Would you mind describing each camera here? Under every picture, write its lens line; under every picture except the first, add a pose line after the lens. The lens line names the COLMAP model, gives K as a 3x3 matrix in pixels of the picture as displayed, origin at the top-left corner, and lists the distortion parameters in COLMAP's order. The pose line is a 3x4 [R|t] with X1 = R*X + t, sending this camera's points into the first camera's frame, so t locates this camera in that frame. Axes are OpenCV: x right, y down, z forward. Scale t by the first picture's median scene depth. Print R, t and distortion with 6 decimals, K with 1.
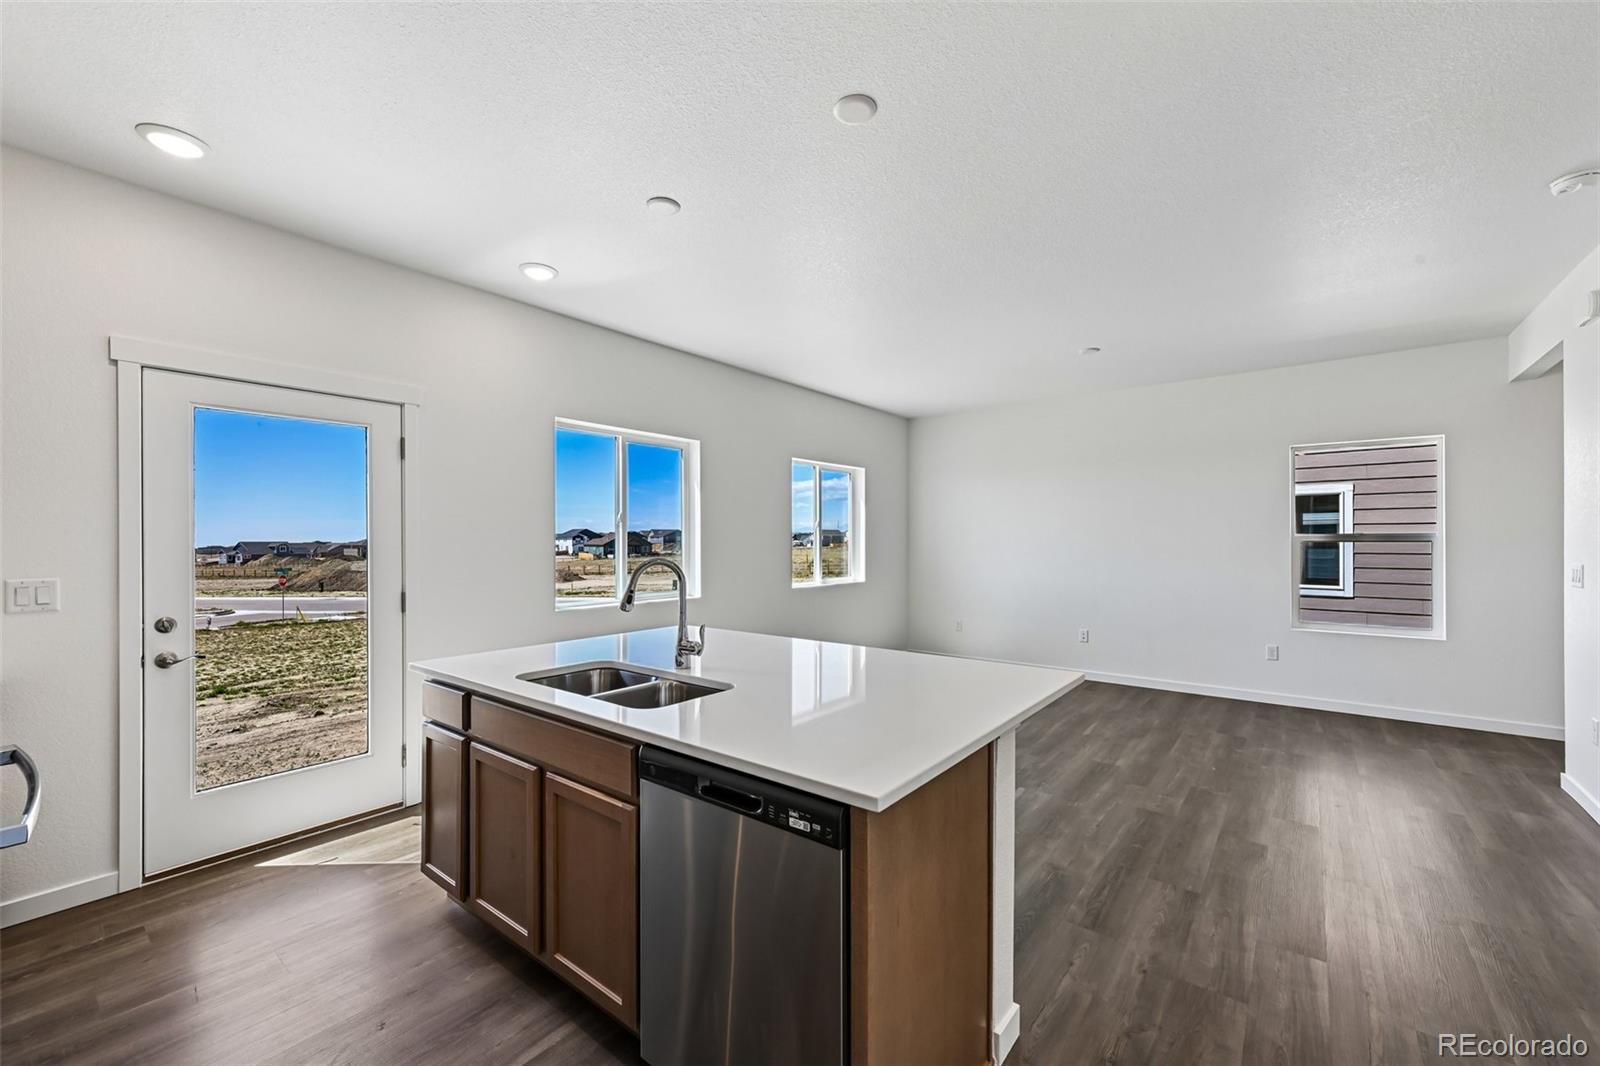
lens RADIAL K [[637.0, 0, 801.3], [0, 637.0, 539.7], [0, 0, 1]] dist [0.014023, 0.000000]
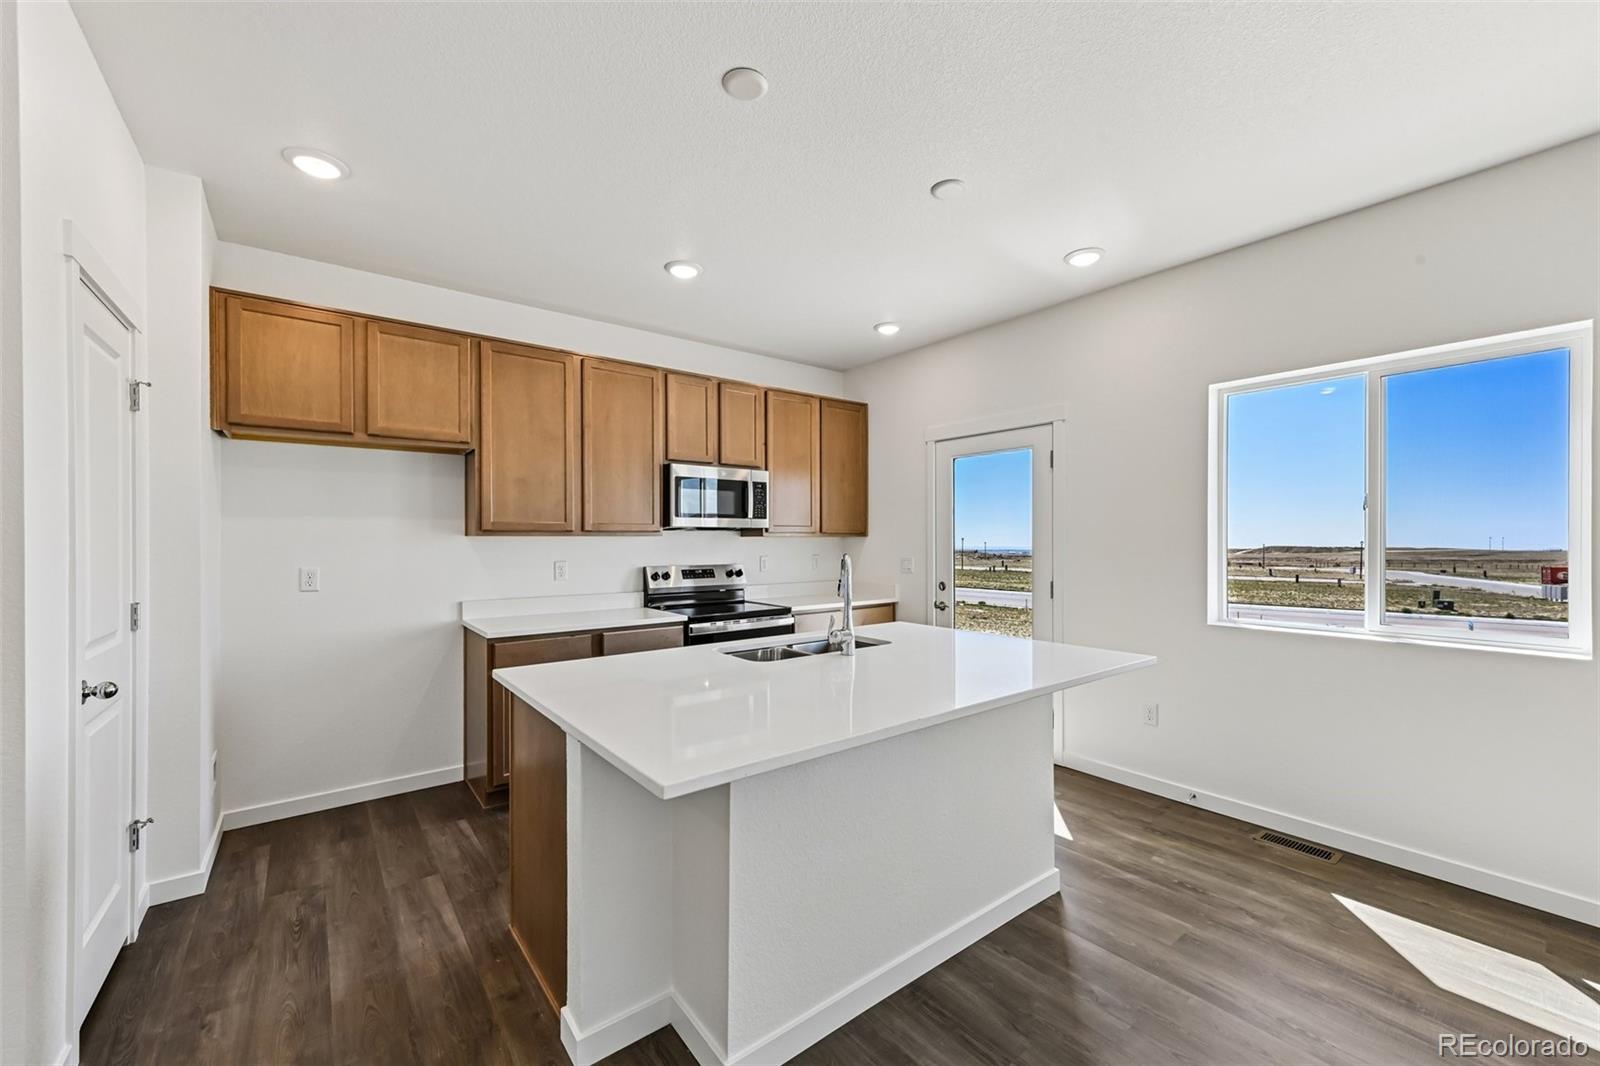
lens RADIAL K [[637.0, 0, 801.3], [0, 637.0, 539.7], [0, 0, 1]] dist [0.014023, 0.000000]
pose [[-0.239162, 0.001467, -0.970979, 0.798120], [-0.001841, 0.999996, 0.001964, 0.003618], [0.970978, 0.002257, -0.239159, 1.051938]]
